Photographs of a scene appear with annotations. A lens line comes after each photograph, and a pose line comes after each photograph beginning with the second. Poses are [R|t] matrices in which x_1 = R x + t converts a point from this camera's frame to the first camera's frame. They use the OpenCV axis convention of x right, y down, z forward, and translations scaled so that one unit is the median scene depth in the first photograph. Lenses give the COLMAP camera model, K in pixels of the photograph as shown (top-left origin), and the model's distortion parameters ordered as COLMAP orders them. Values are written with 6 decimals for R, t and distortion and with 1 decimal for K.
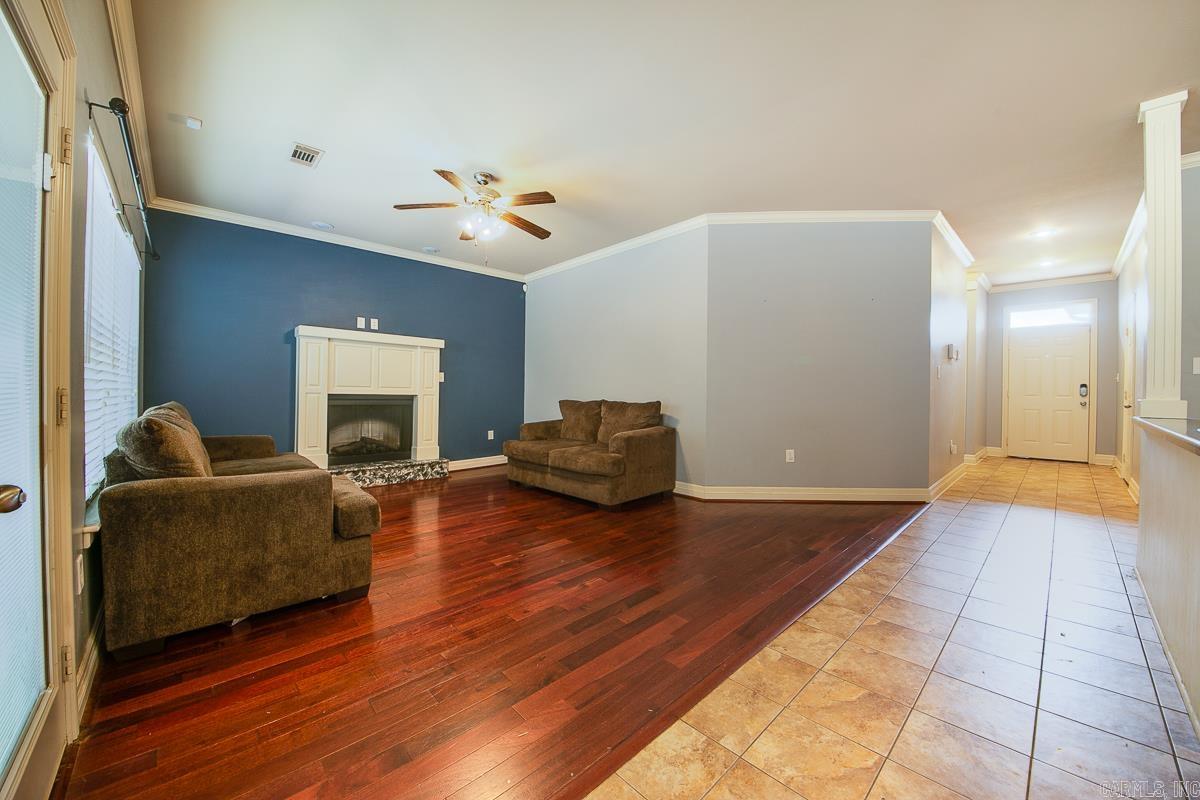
lens RADIAL K [[438.9, 0, 597.8], [0, 438.9, 396.7], [0, 0, 1]] dist [0.011973, -0.012531]
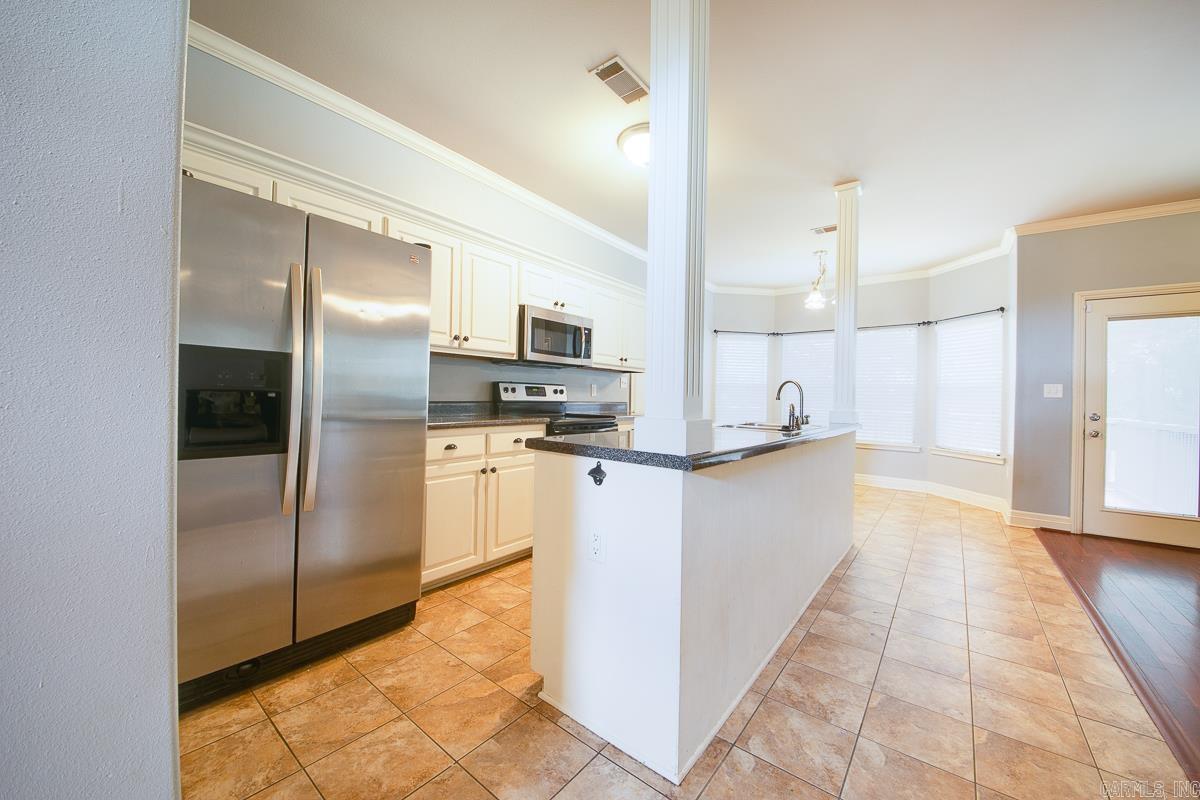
lens RADIAL K [[438.9, 0, 597.8], [0, 438.9, 396.7], [0, 0, 1]] dist [0.011973, -0.012531]
pose [[-0.989352, -0.027884, -0.142845, 0.743960], [-0.030012, 0.999468, 0.012760, -0.011637], [0.142413, 0.016911, -0.989663, 0.764761]]
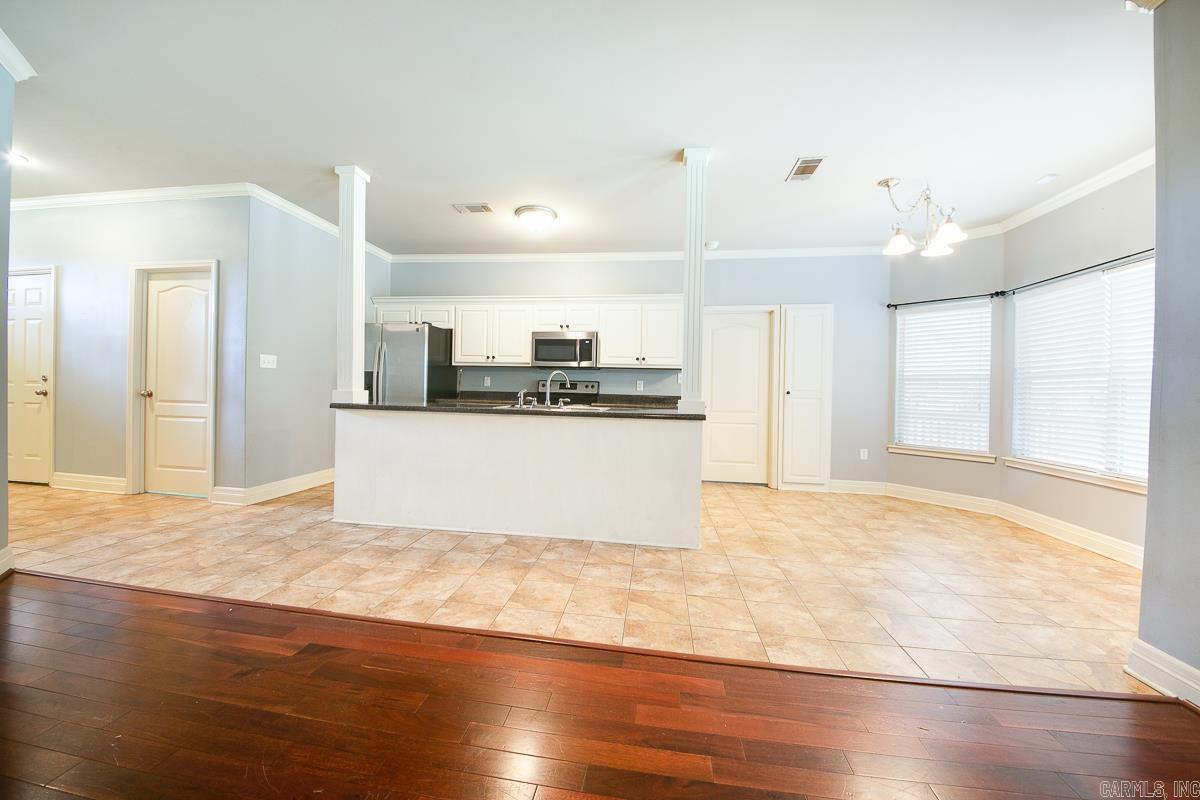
lens RADIAL K [[424.4, 0, 597.3], [0, 424.4, 394.3], [0, 0, 1]] dist [0.015721, -0.014992]
pose [[-0.624821, -0.027588, 0.780280, -0.123698], [-0.017347, 0.999619, 0.021452, -0.011898], [-0.780575, -0.000131, -0.625062, 0.621072]]
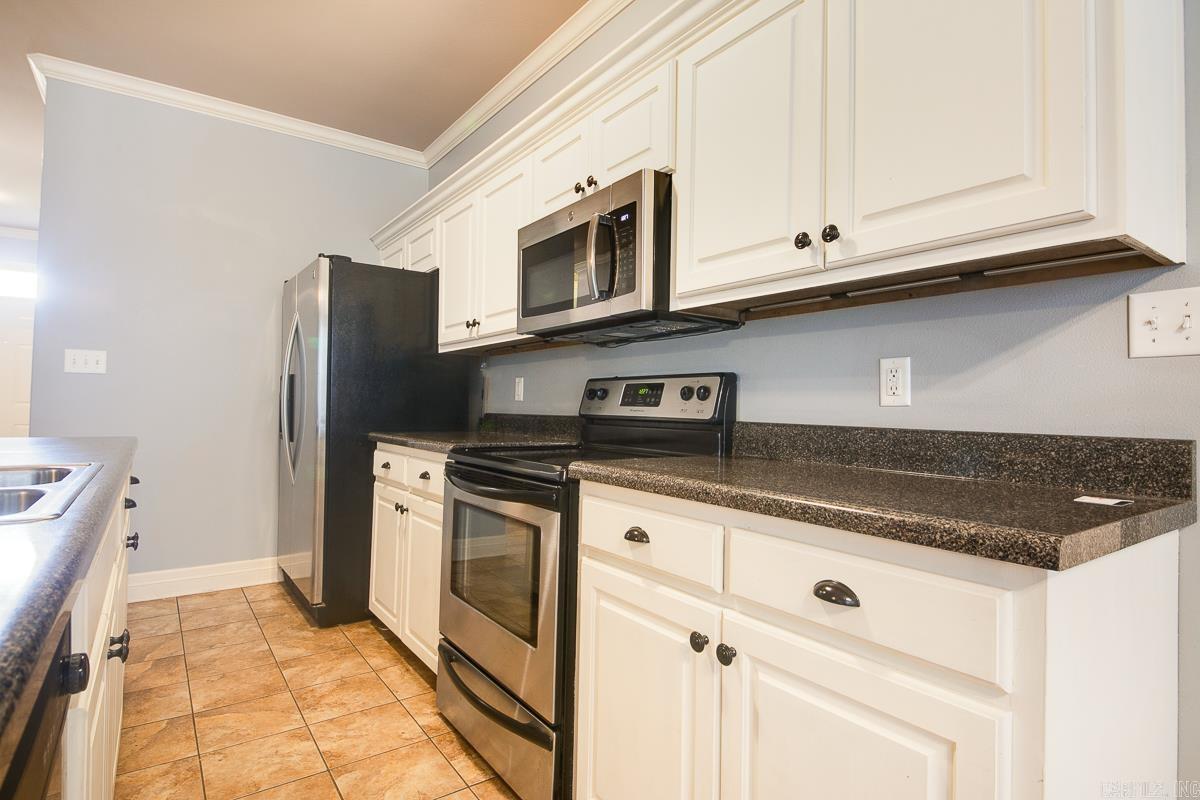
lens RADIAL K [[618.5, 0, 598.0], [0, 618.5, 395.5], [0, 0, 1]] dist [0.045687, -0.035789]
pose [[0.131214, 0.013234, 0.991266, 0.295457], [-0.002225, 0.999912, -0.013055, -0.001571], [-0.991352, -0.000493, 0.131232, -0.005793]]
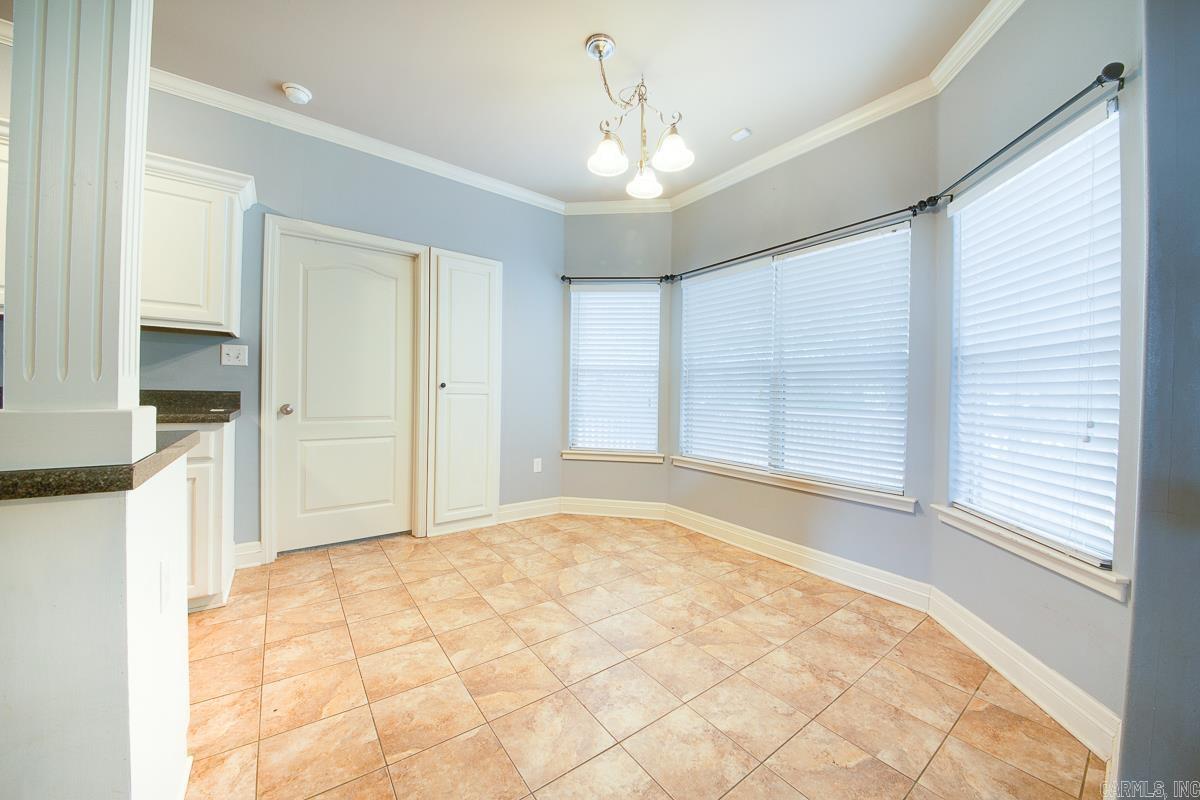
lens RADIAL K [[426.2, 0, 604.9], [0, 426.2, 396.2], [0, 0, 1]] dist [-0.000174, -0.000092]
pose [[-0.994036, -0.029531, 0.104980, 0.056793], [-0.027688, 0.999437, 0.018975, -0.004924], [-0.105481, 0.015955, -0.994293, 0.275143]]
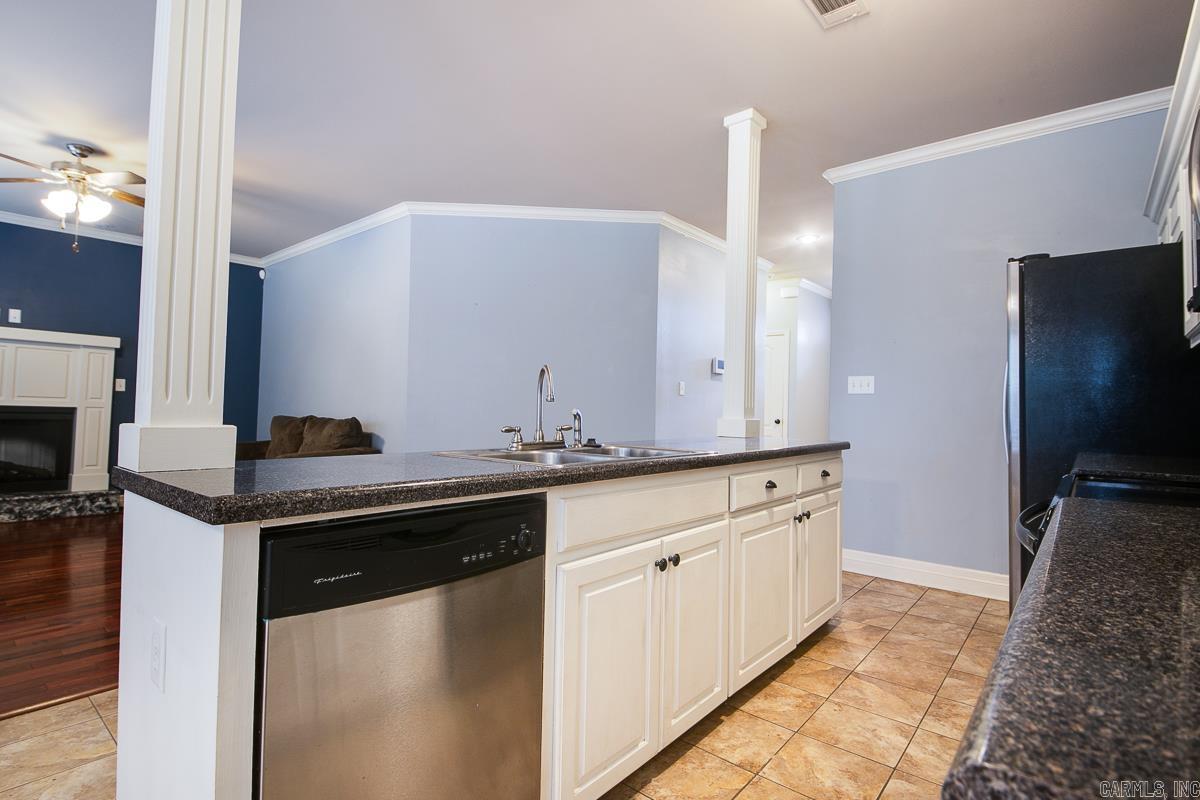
lens RADIAL K [[578.8, 0, 595.6], [0, 578.8, 394.6], [0, 0, 1]] dist [0.033143, -0.029179]
pose [[0.993724, 0.014578, 0.110906, 0.420136], [-0.010614, 0.999286, -0.036255, 0.001571], [-0.111355, 0.034850, 0.993169, -0.141889]]
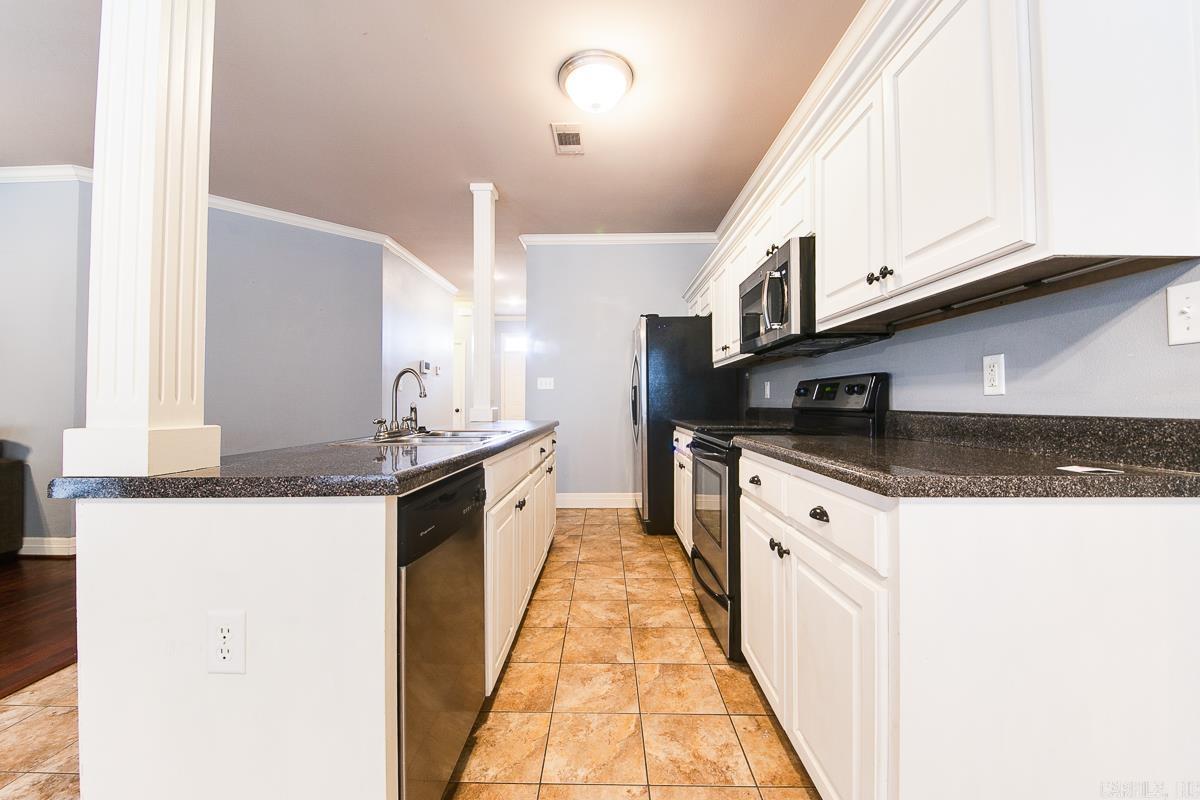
lens RADIAL K [[465.8, 0, 599.2], [0, 465.8, 397.0], [0, 0, 1]] dist [0.022481, -0.016094]
pose [[0.693524, 0.000110, 0.720433, 0.254697], [0.017057, 0.999717, -0.016572, 0.001136], [-0.720232, 0.023781, 0.693326, -0.137582]]
